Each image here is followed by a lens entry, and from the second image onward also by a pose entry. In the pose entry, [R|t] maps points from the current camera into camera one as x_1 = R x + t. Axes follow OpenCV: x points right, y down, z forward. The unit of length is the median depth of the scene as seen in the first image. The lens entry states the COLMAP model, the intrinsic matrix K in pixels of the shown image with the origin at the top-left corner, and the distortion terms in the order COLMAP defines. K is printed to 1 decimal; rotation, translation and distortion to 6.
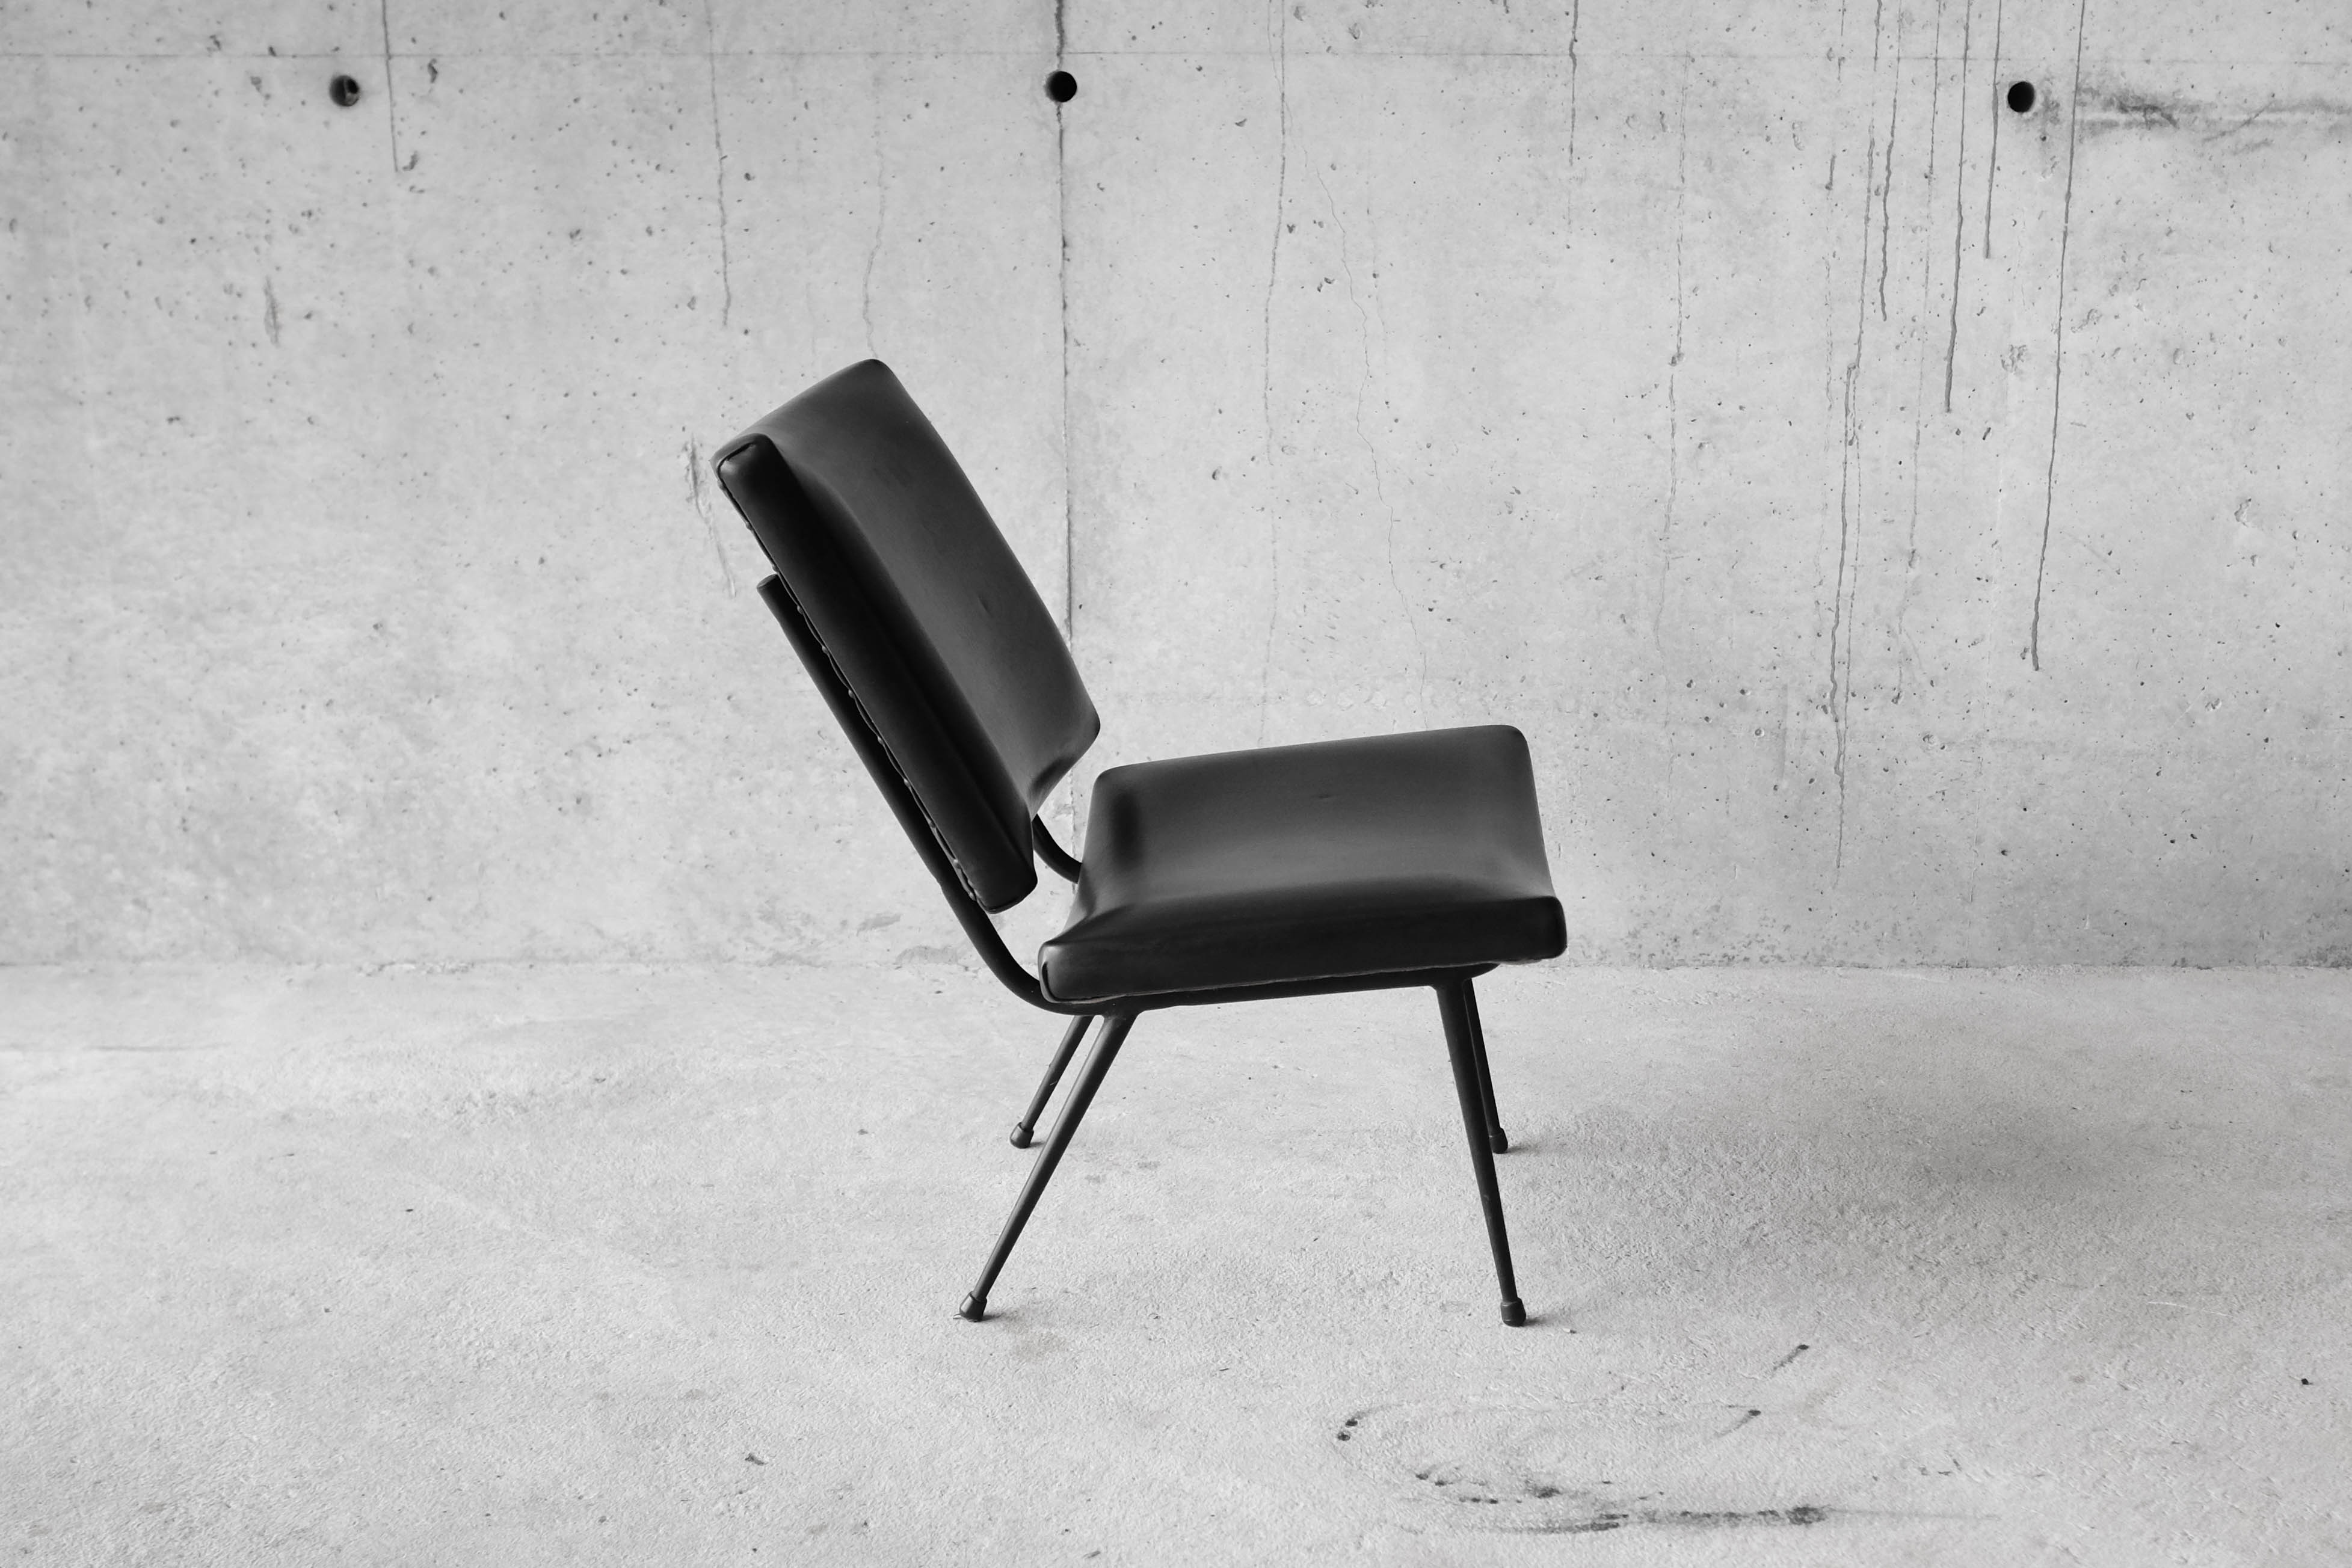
lens RADIAL K [[3096.8, 0, 1289.8], [0, 3096.8, 881.9], [0, 0, 1]] dist [-0.058699, 0.000000]
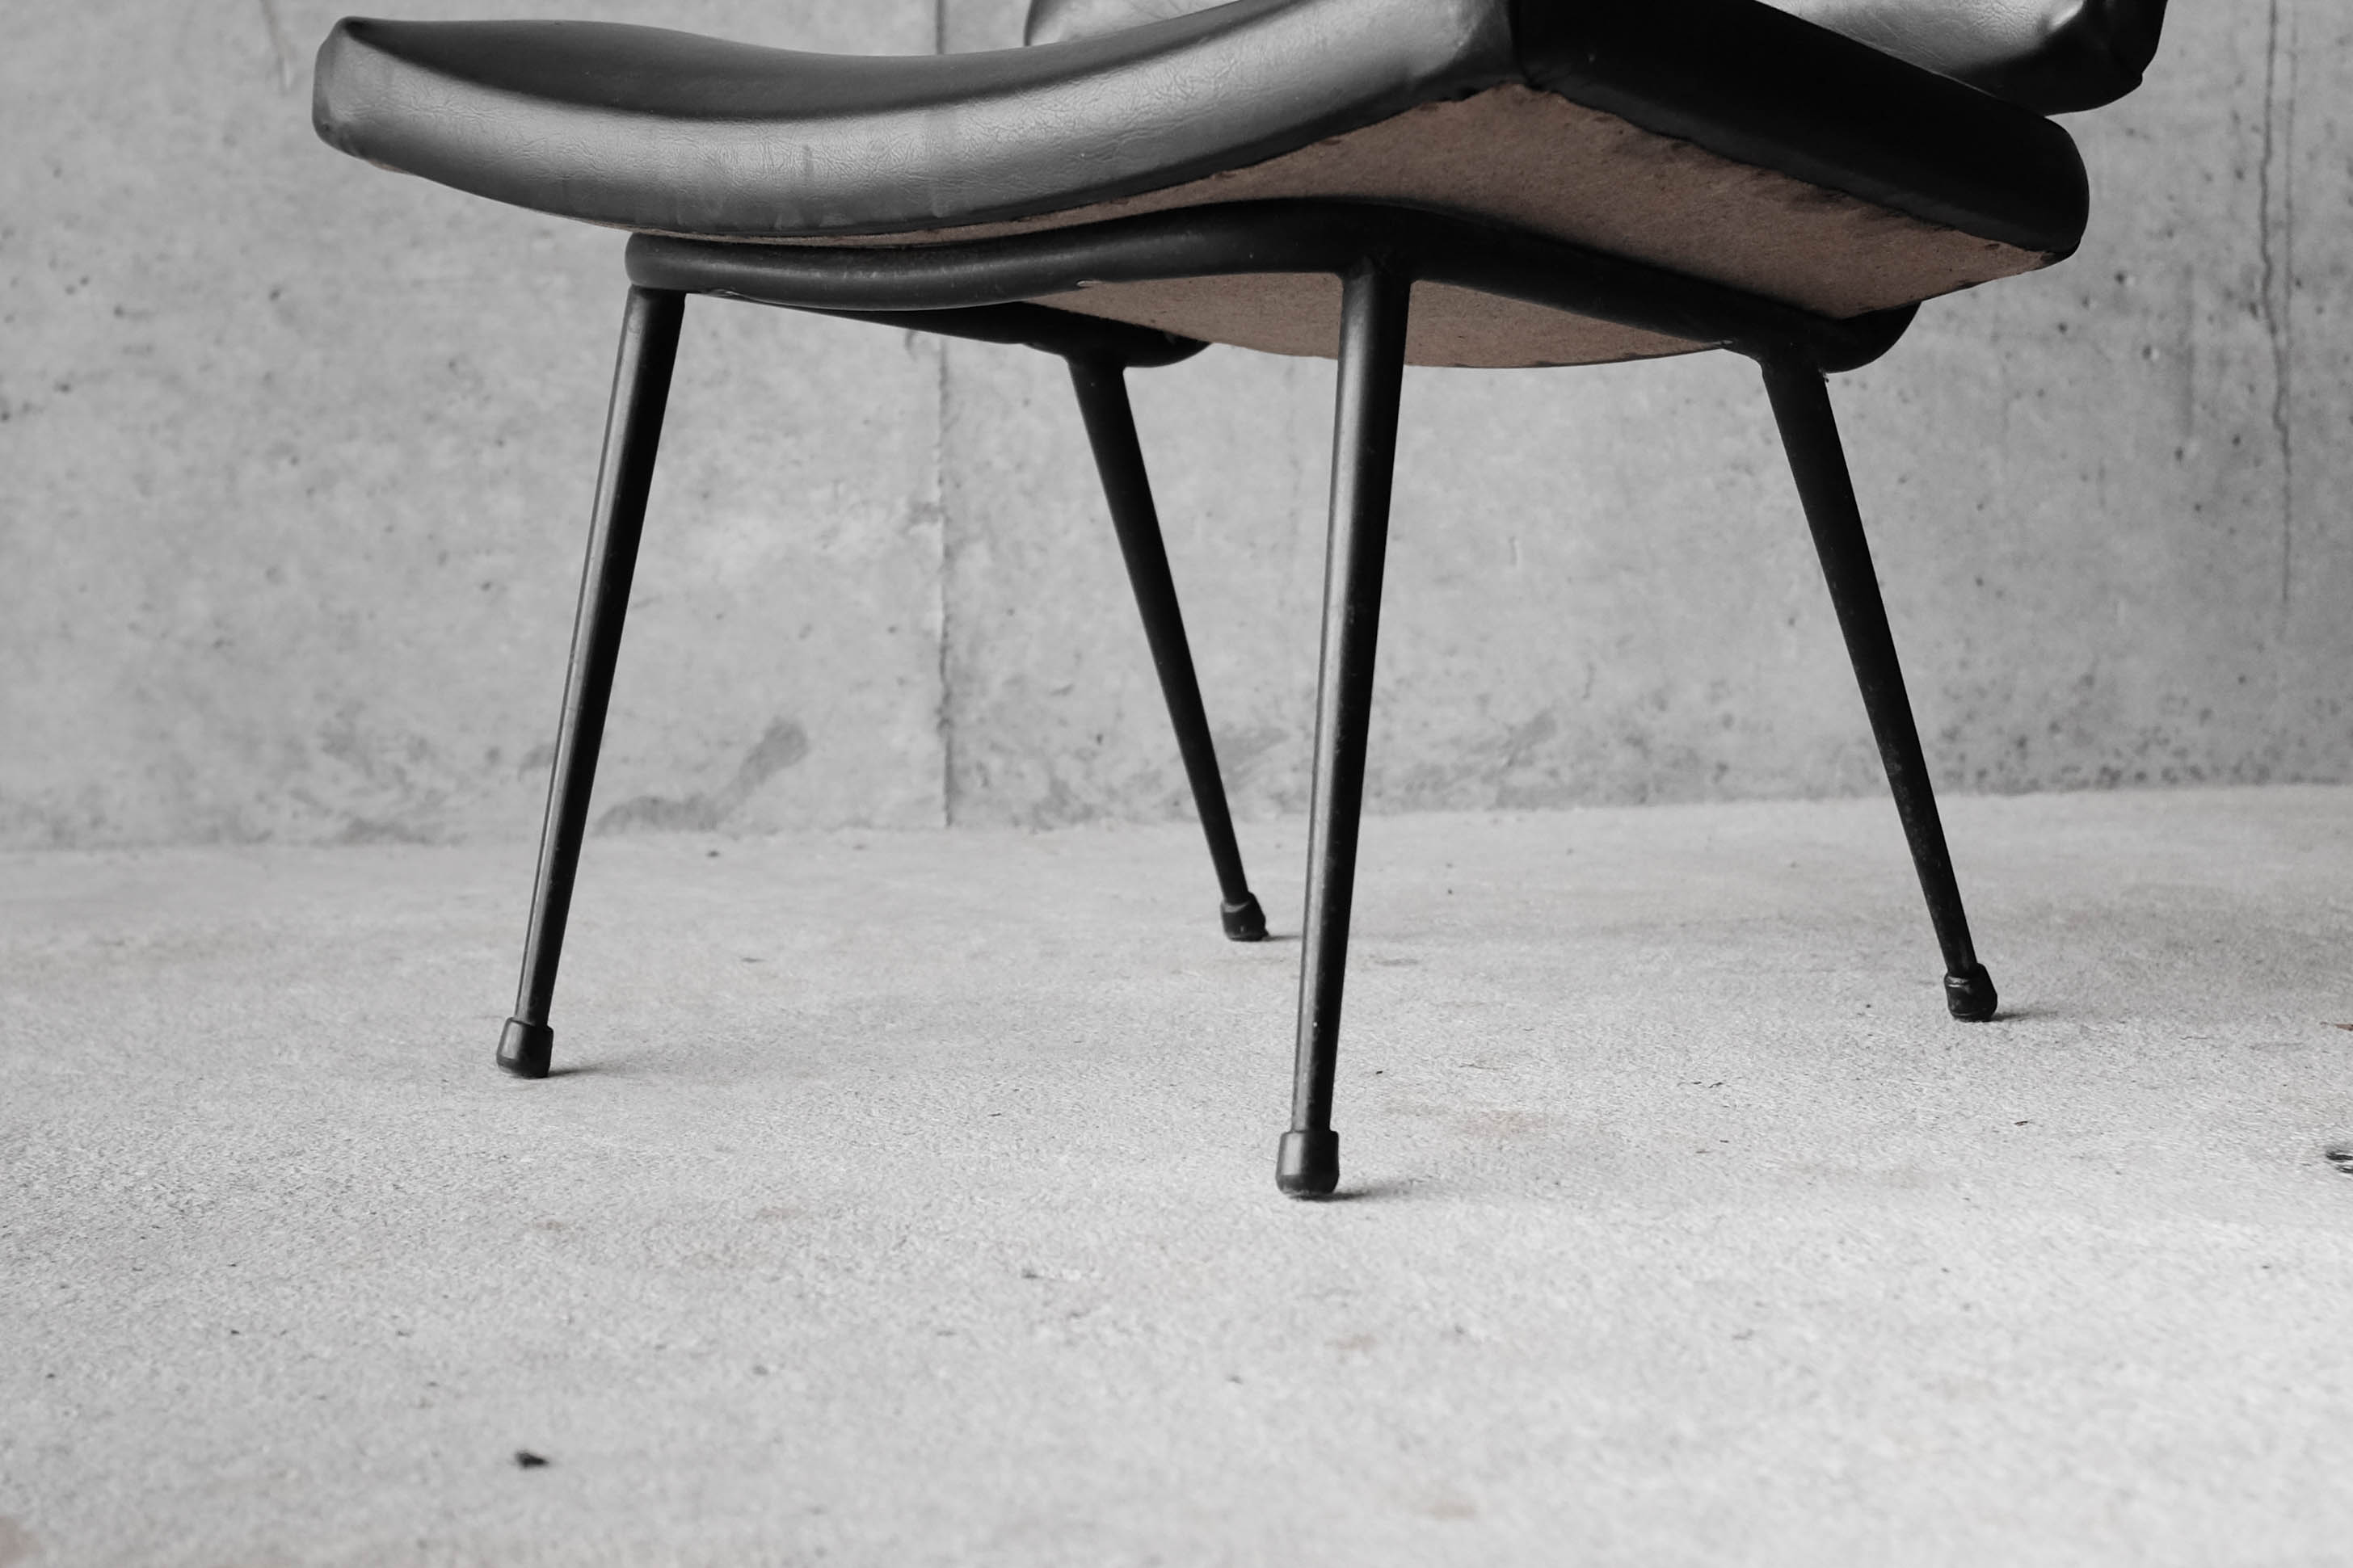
lens RADIAL K [[4050.0, 0, 1143.4], [0, 4050.0, 754.6], [0, 0, 1]] dist [-0.080214, 0.000000]
pose [[0.974866, -0.027083, 0.221142, -0.195730], [0.072678, 0.976944, -0.200743, 0.161171], [-0.210607, 0.211770, 0.954358, 0.364705]]
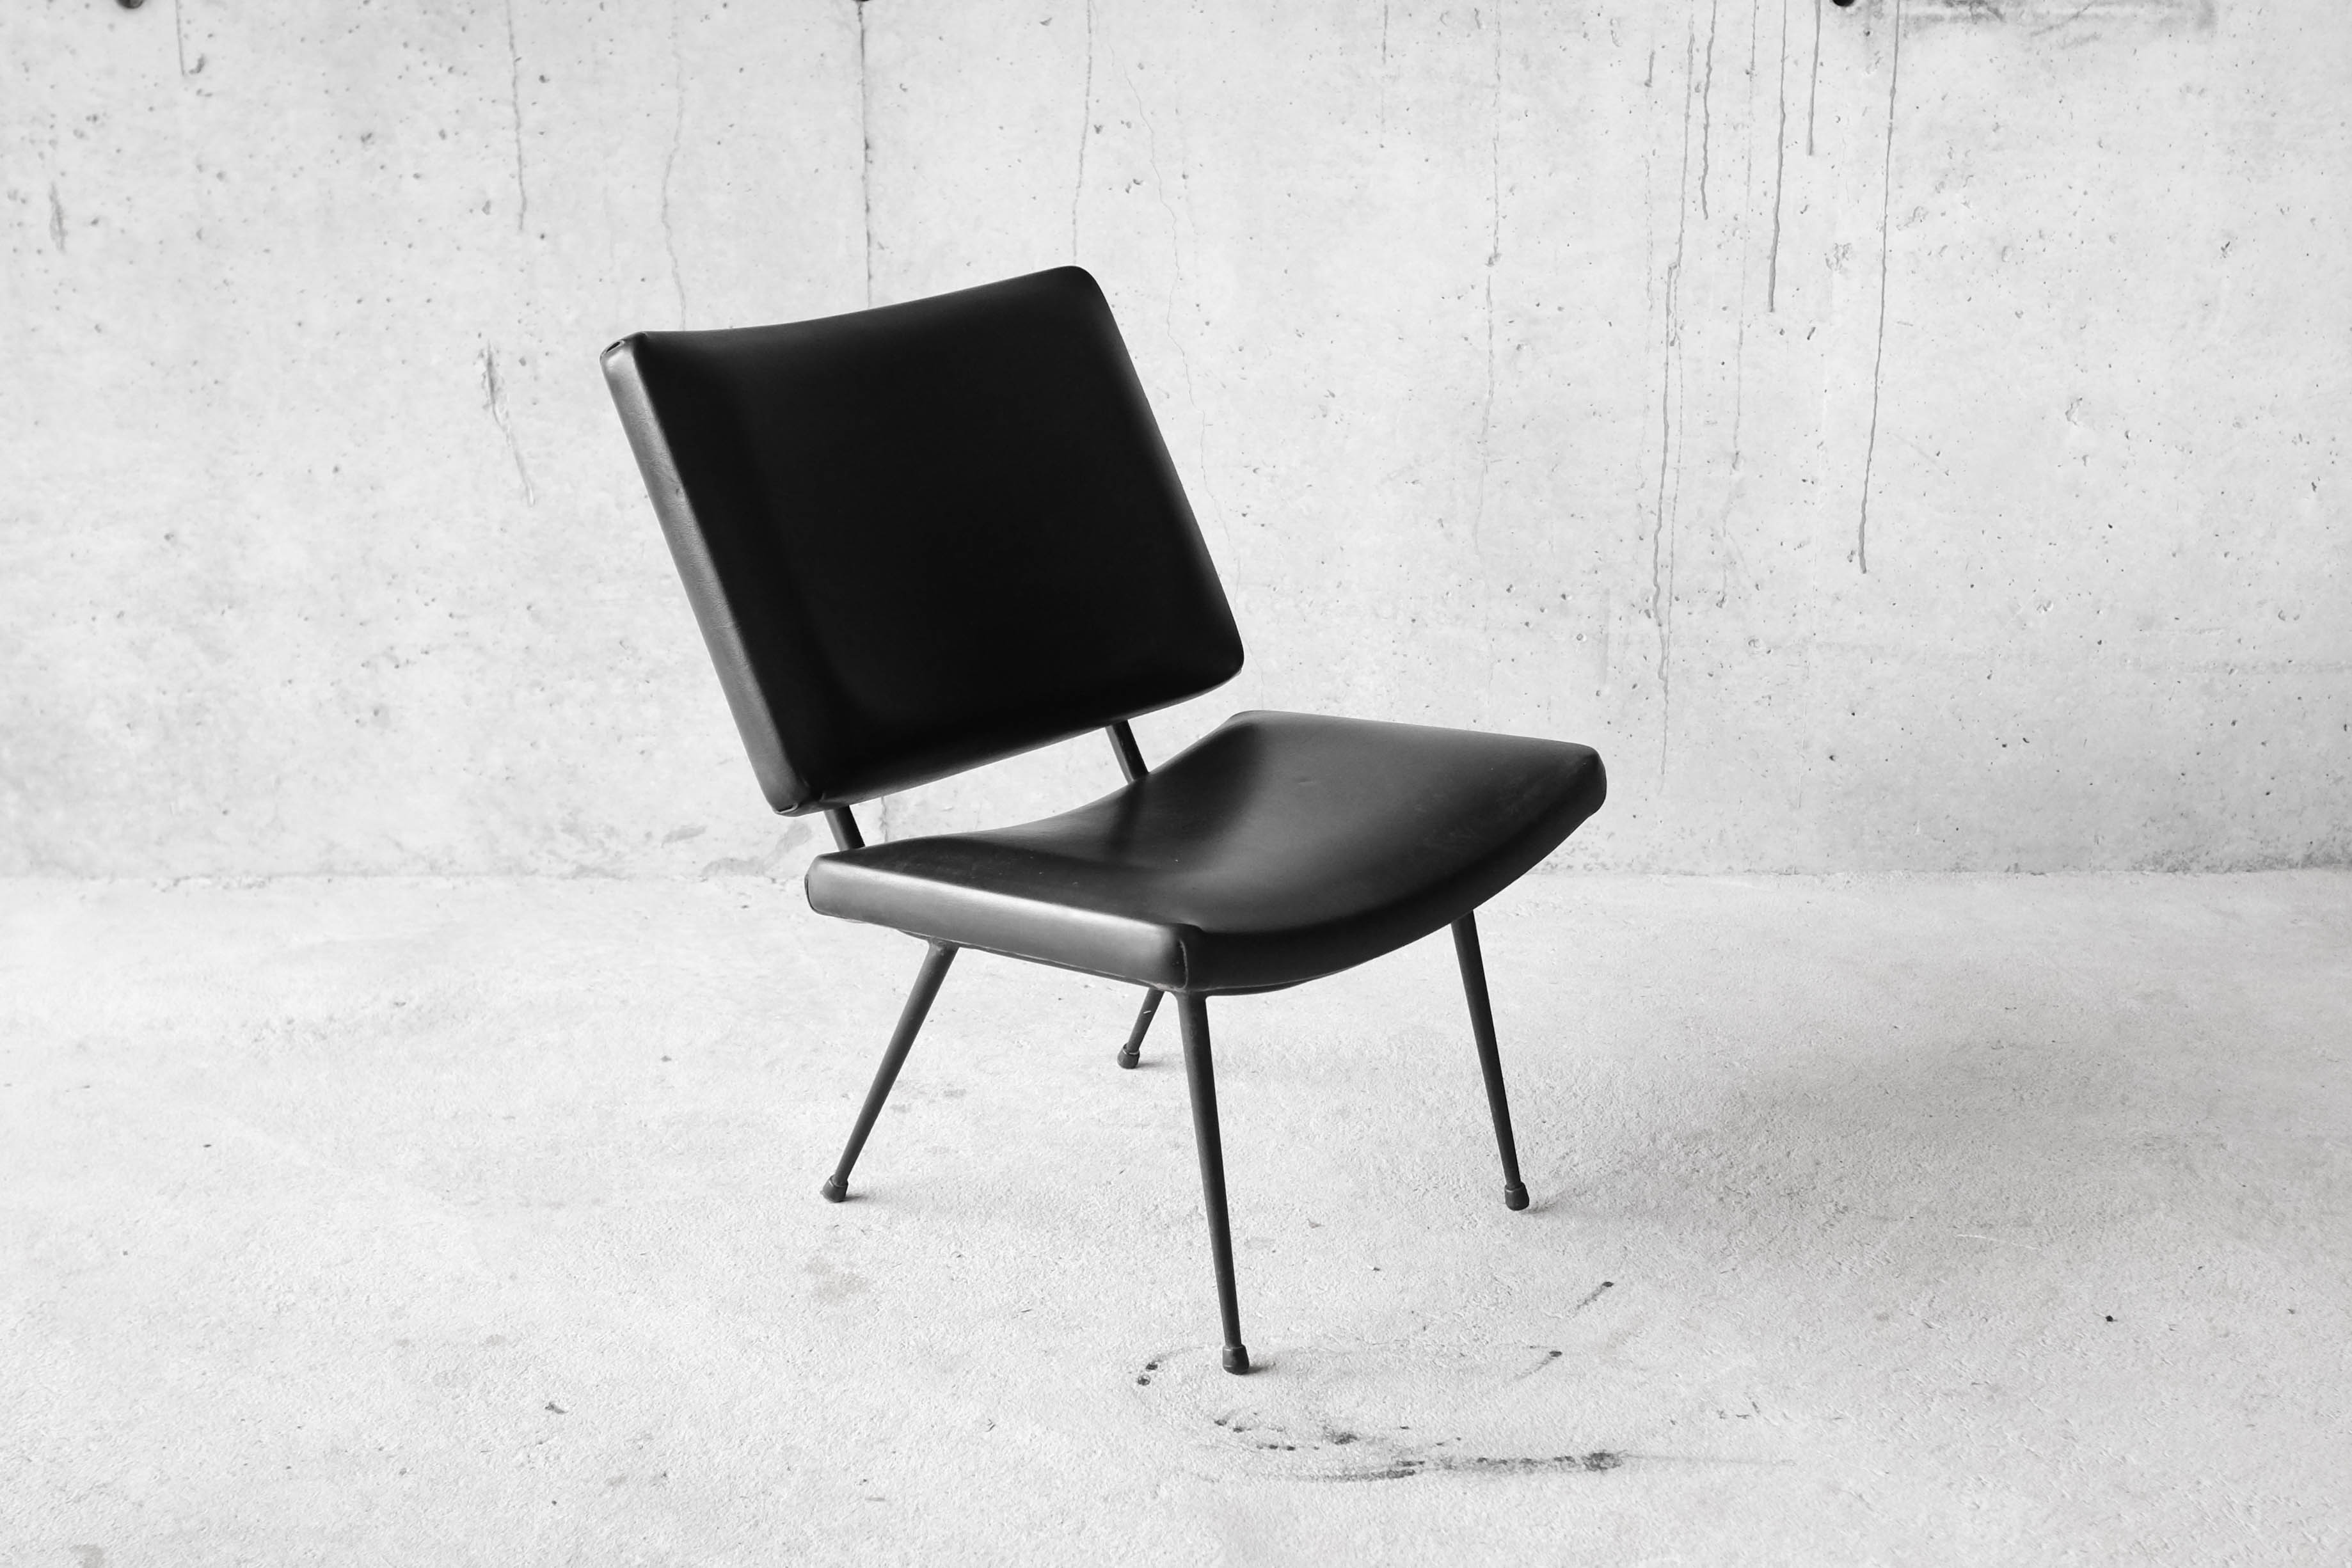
lens RADIAL K [[3294.4, 0, 1147.4], [0, 3294.4, 760.3], [0, 0, 1]] dist [-0.057456, 0.000000]
pose [[0.999986, -0.005105, 0.001022, 0.013634], [0.005086, 0.999829, 0.017783, -0.029453], [-0.001112, -0.017778, 0.999841, -0.043806]]
